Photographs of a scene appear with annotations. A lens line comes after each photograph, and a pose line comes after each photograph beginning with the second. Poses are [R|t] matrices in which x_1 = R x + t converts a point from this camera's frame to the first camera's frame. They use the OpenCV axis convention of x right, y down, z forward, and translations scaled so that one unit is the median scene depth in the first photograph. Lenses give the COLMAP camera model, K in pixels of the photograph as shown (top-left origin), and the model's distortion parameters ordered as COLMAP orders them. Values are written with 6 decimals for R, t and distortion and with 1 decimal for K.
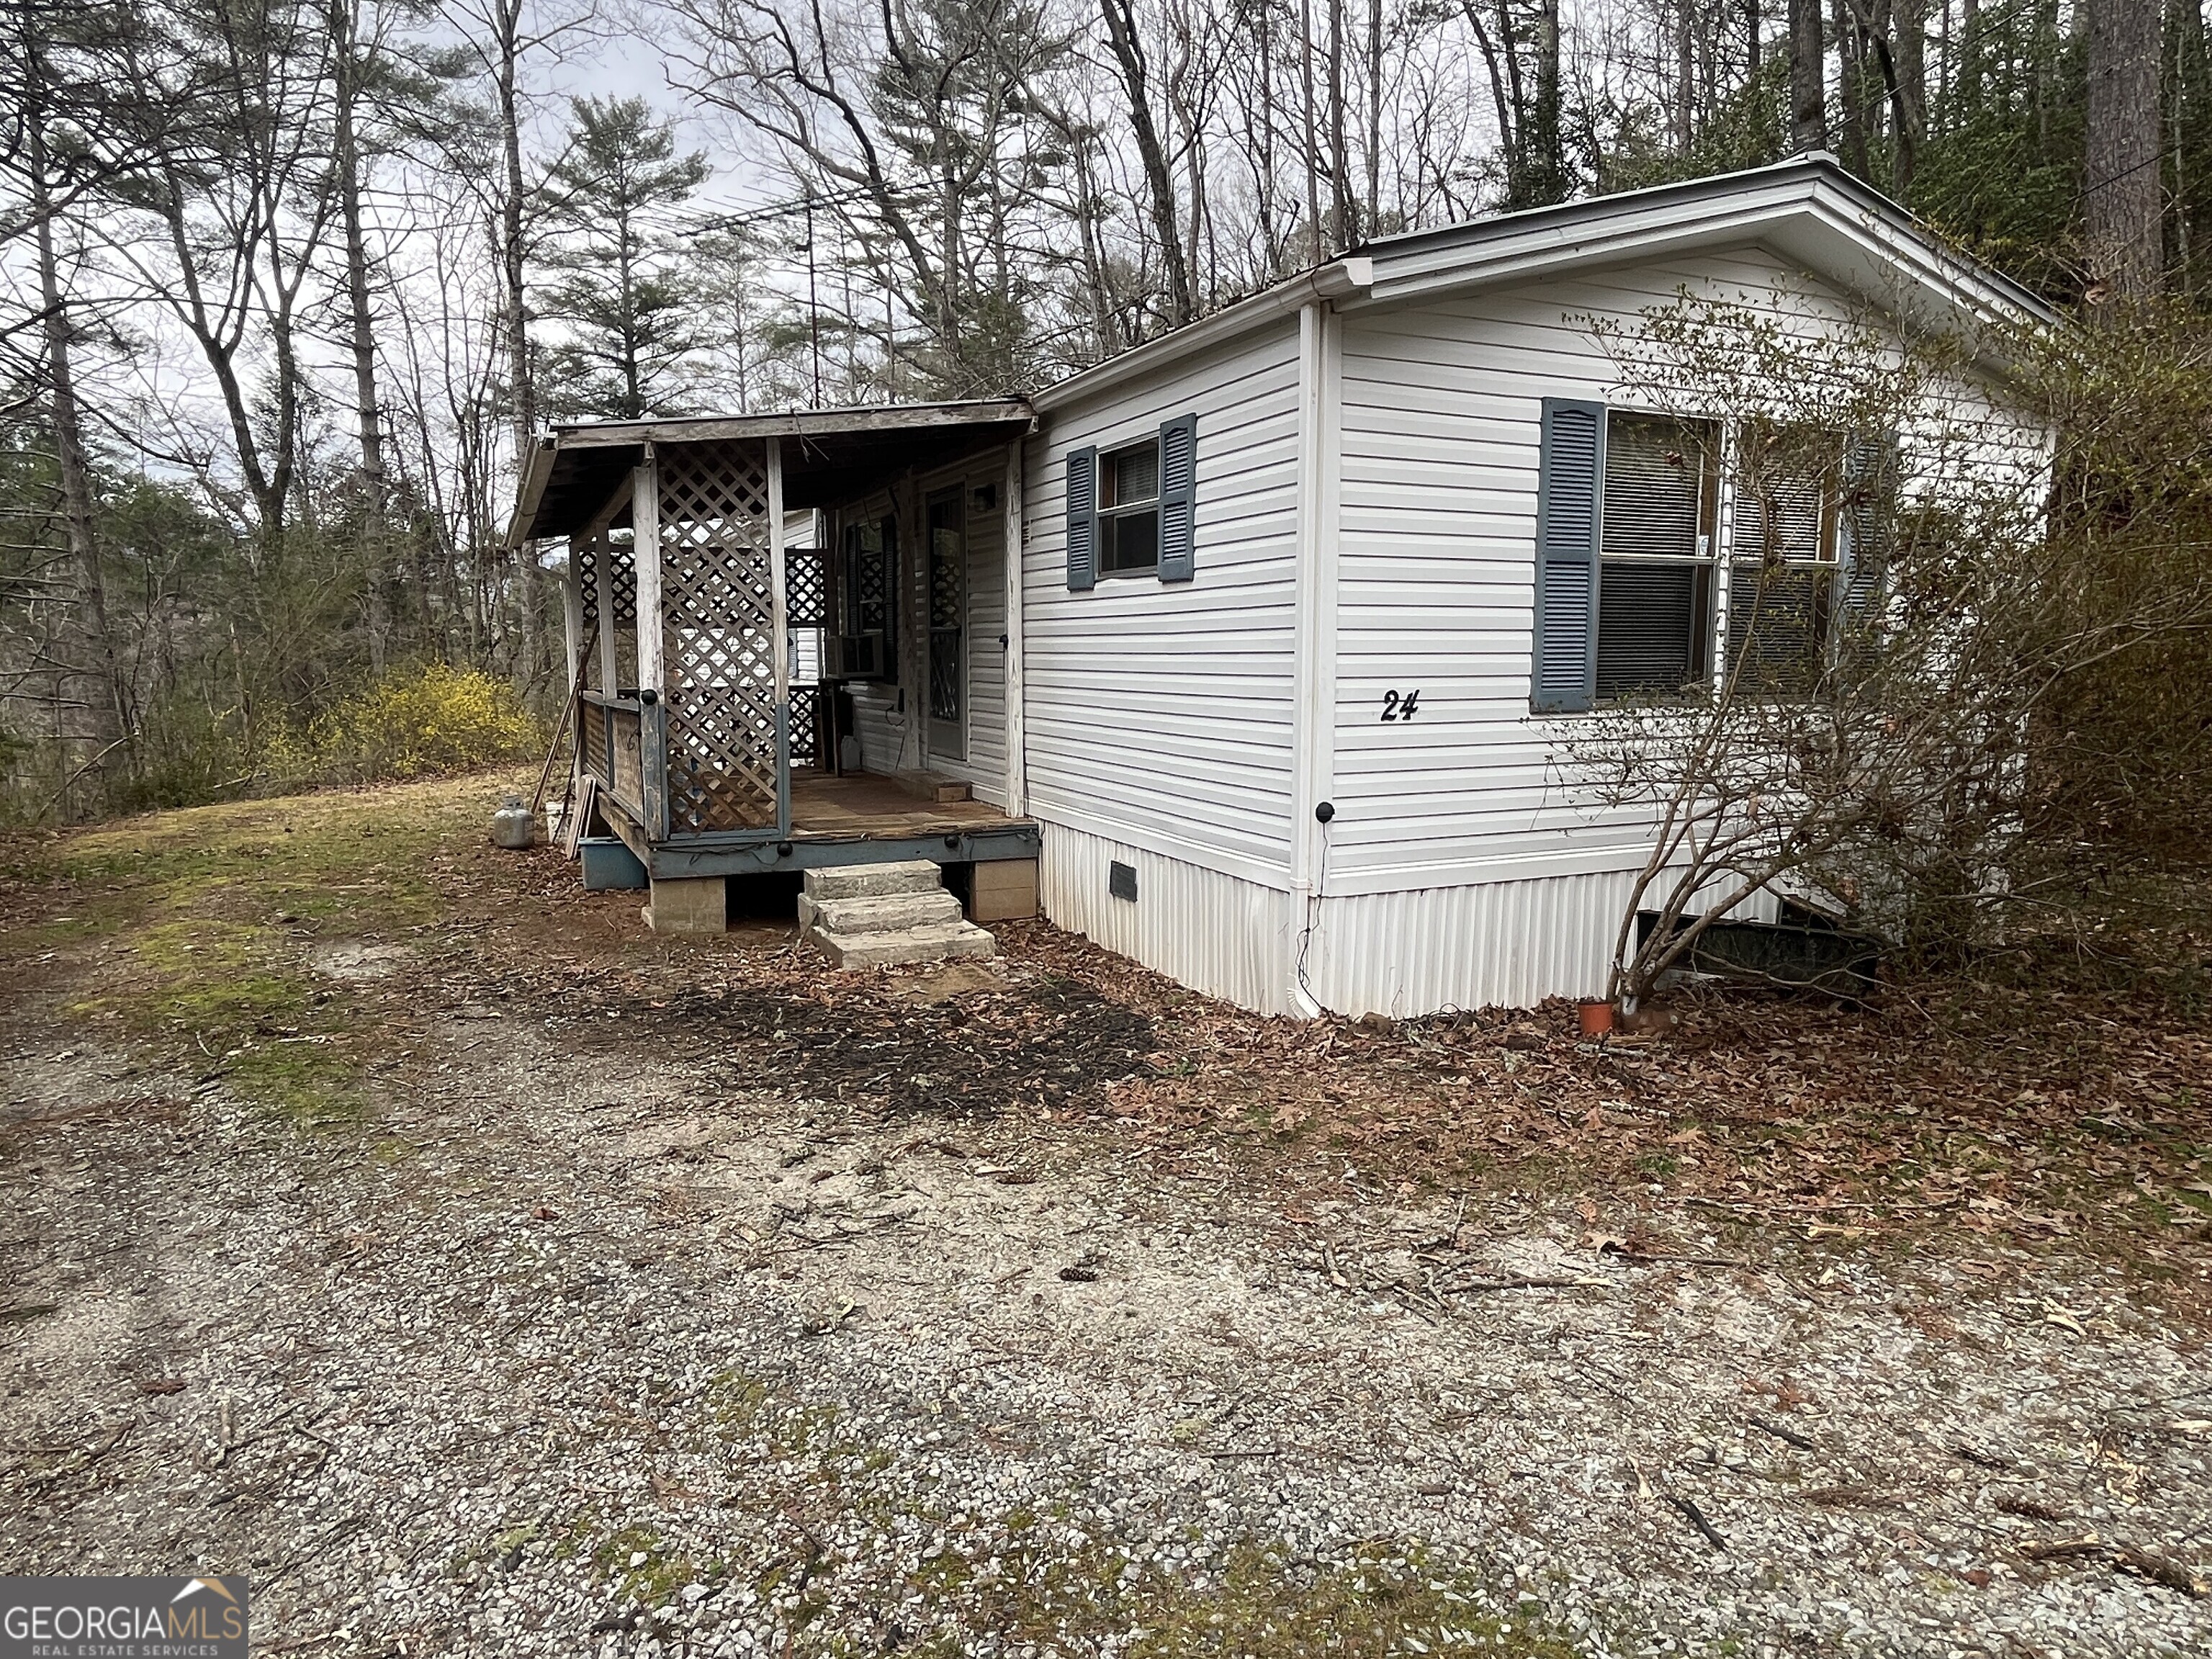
lens RADIAL K [[1361.7, 0, 1106.0], [0, 1361.7, 829.5], [0, 0, 1]] dist [-0.002855, -0.002964]
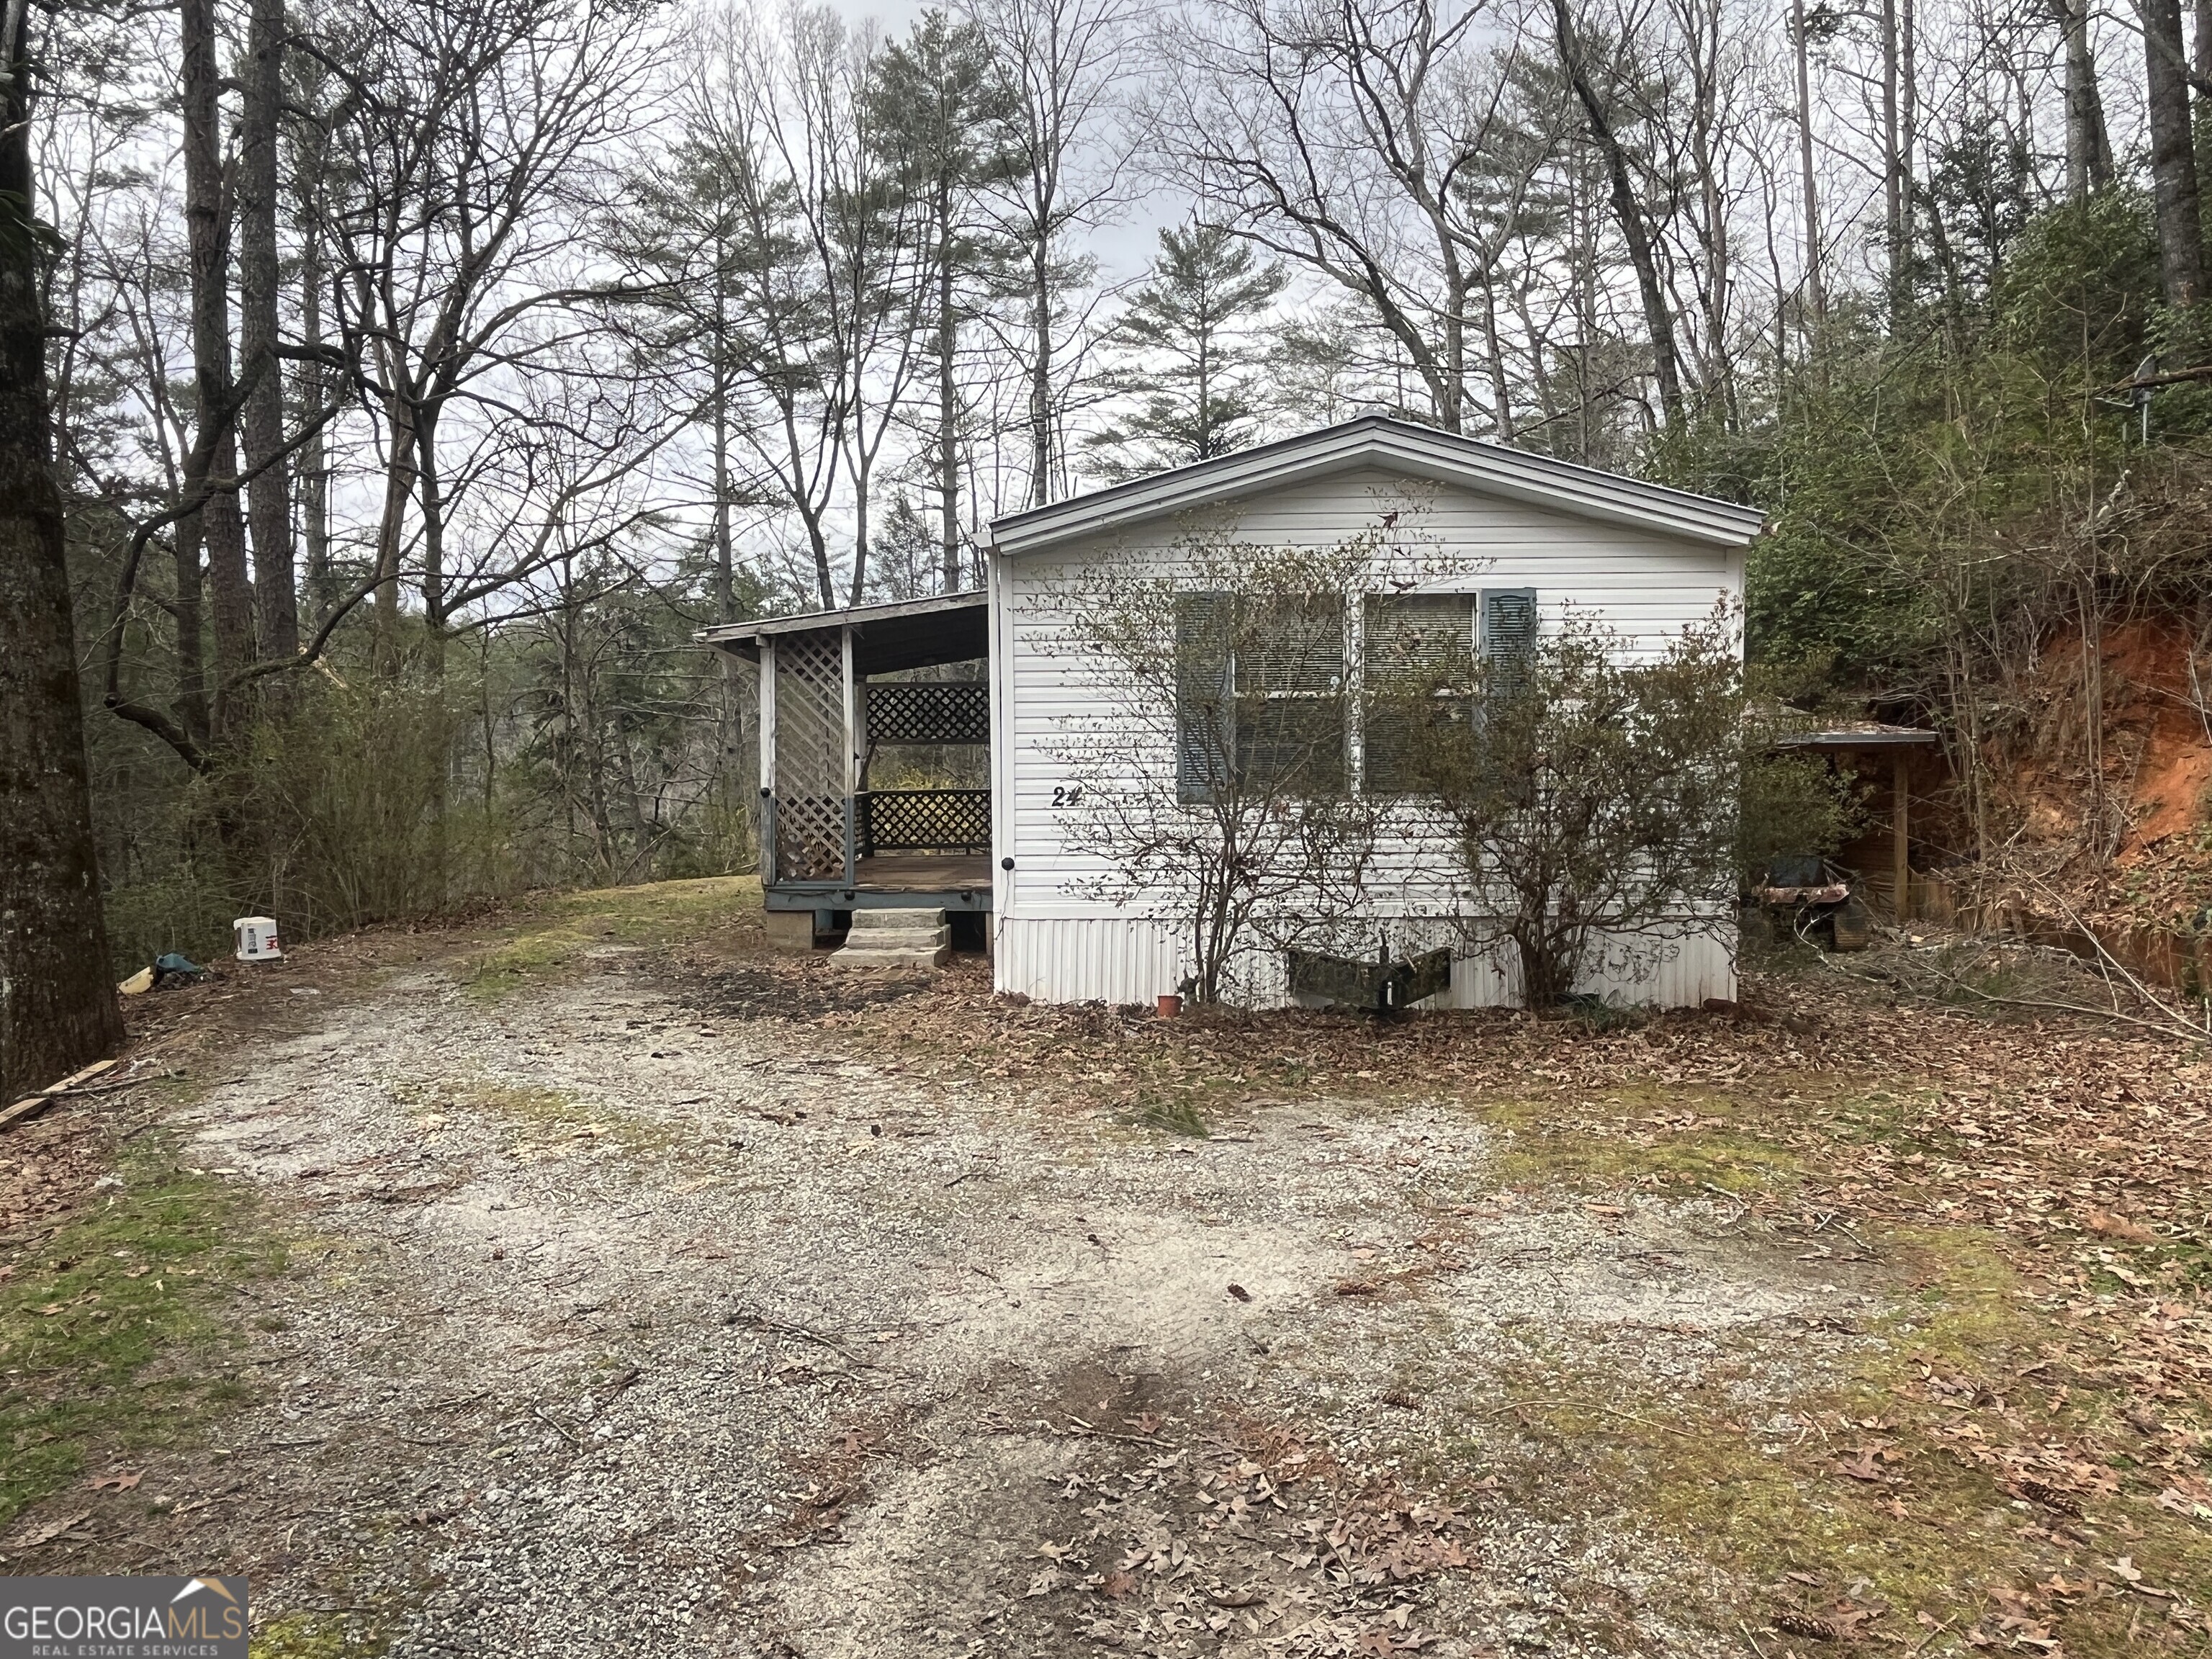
lens RADIAL K [[1585.8, 0, 1106.0], [0, 1585.8, 829.5], [0, 0, 1]] dist [0.001627, -0.002740]
pose [[0.897025, 0.013435, -0.441775, 0.143043], [-0.050638, 0.996080, -0.072529, 0.010021], [0.439069, 0.087431, 0.894189, -0.079126]]
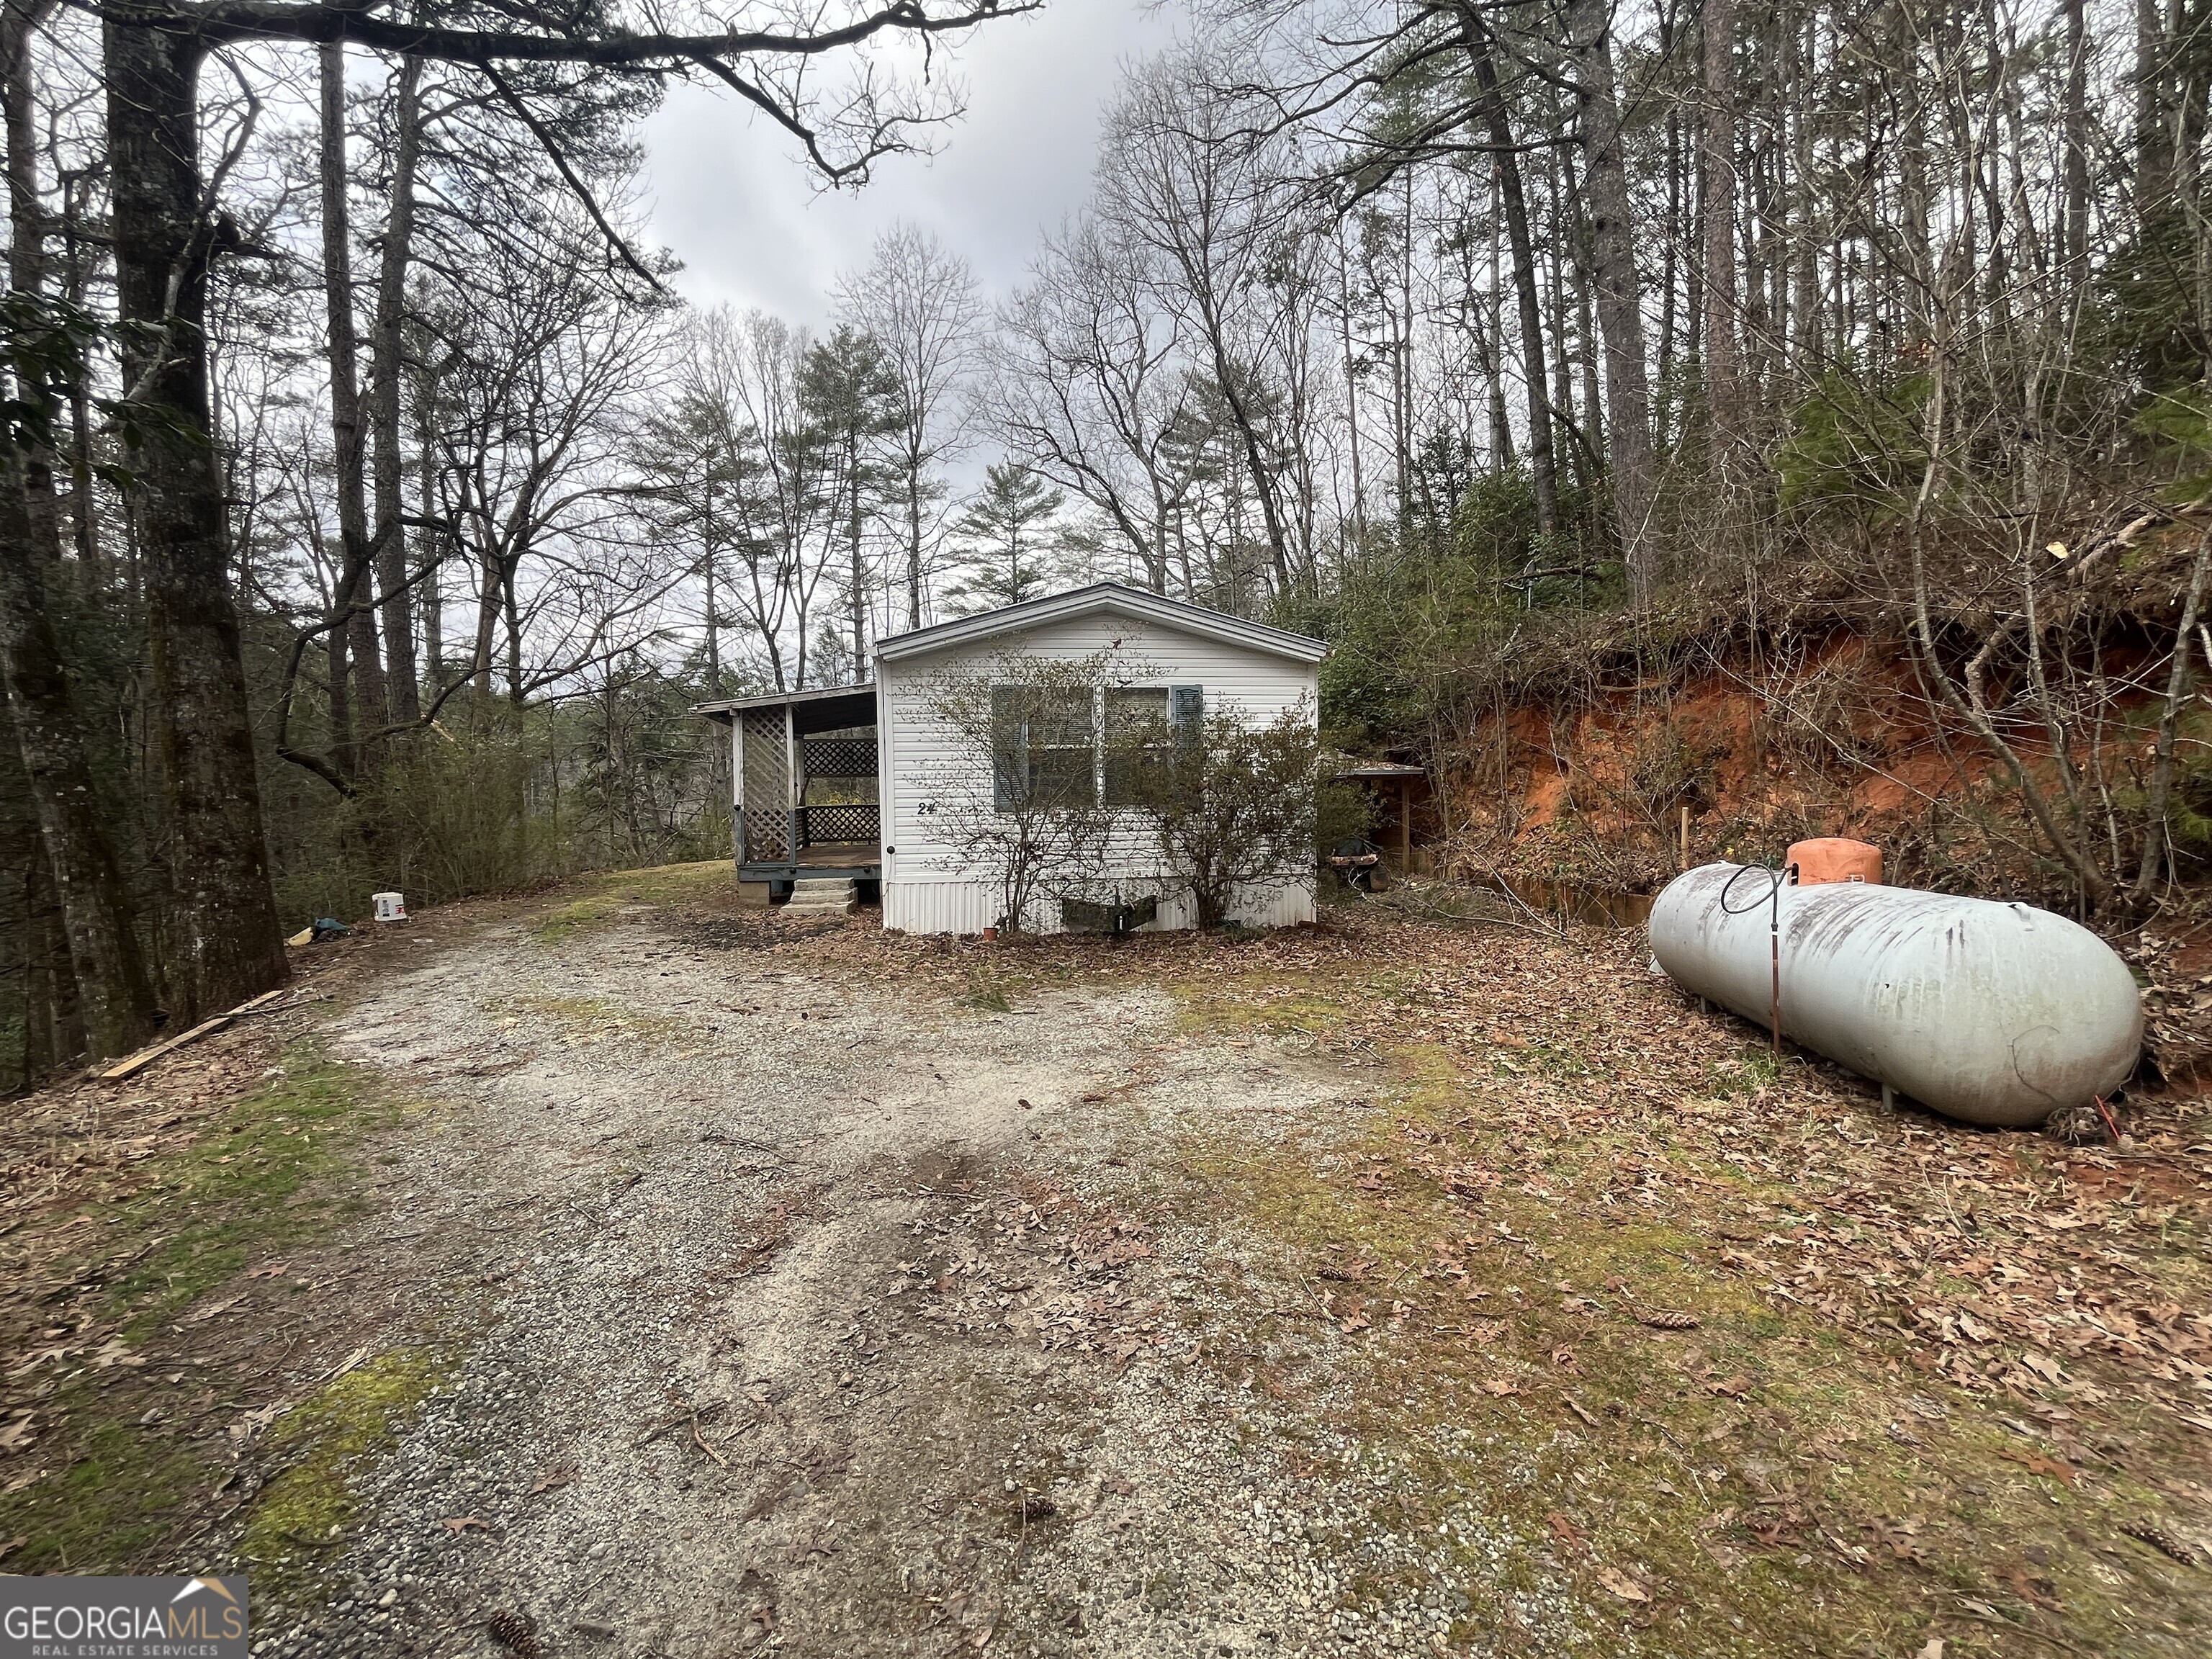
lens RADIAL K [[948.6, 0, 1106.0], [0, 948.6, 829.5], [0, 0, 1]] dist [-0.001257, -0.000081]
pose [[0.953923, 0.003192, -0.300034, 0.145155], [-0.027303, 0.996719, -0.076201, 0.009939], [0.298806, 0.080881, 0.950880, -0.078478]]
